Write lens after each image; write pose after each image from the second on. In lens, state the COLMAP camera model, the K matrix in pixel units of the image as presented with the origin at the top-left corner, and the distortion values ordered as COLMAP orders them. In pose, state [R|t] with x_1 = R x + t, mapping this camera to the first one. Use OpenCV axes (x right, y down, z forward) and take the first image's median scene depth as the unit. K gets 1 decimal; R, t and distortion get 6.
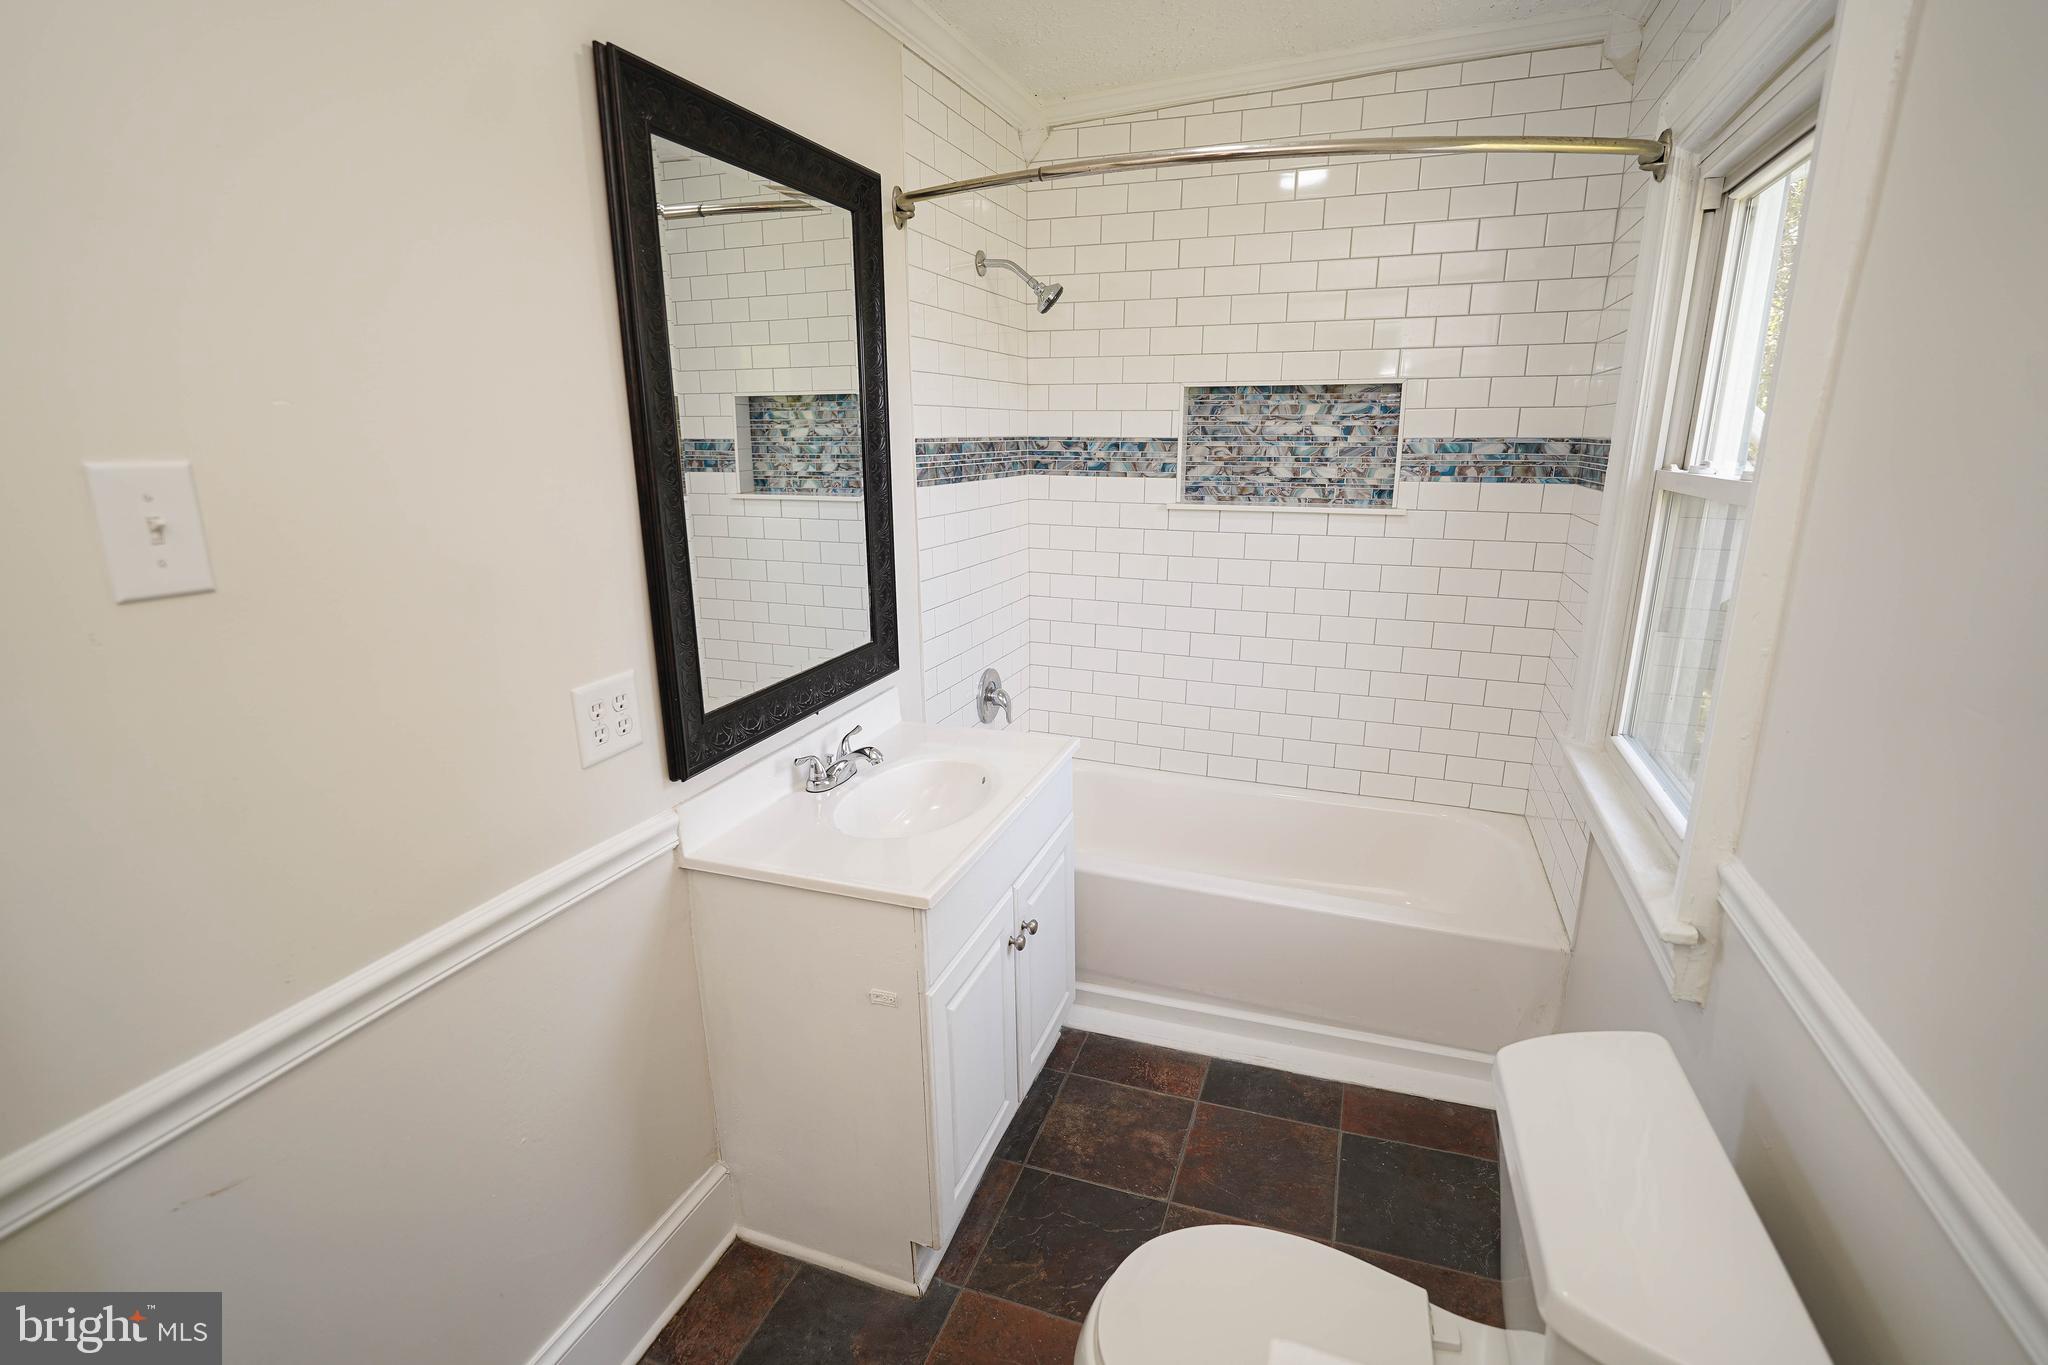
lens RADIAL K [[926.1, 0, 988.5], [0, 926.1, 665.7], [0, 0, 1]] dist [-0.019212, 0.001620]
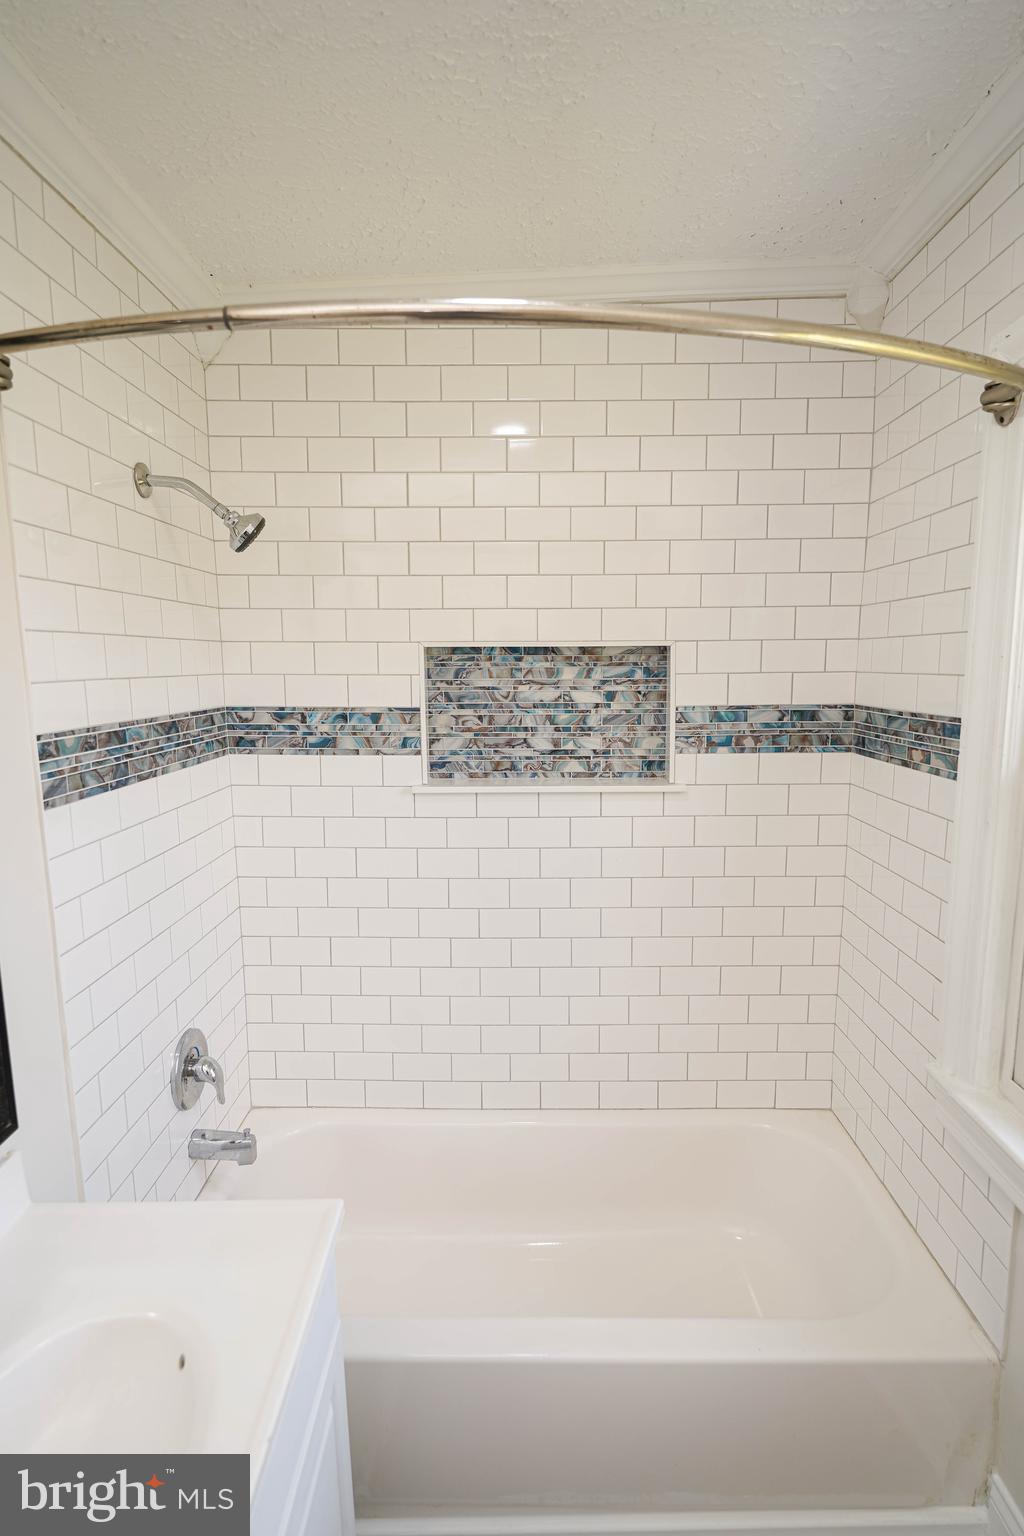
lens RADIAL K [[816.6, 0, 513.1], [0, 816.6, 767.6], [0, 0, 1]] dist [0.004468, -0.000941]
pose [[0.927990, -0.051023, 0.369094, 0.012089], [0.095143, 0.990190, -0.102330, -0.116258], [-0.360252, 0.130078, 0.923741, 0.320921]]
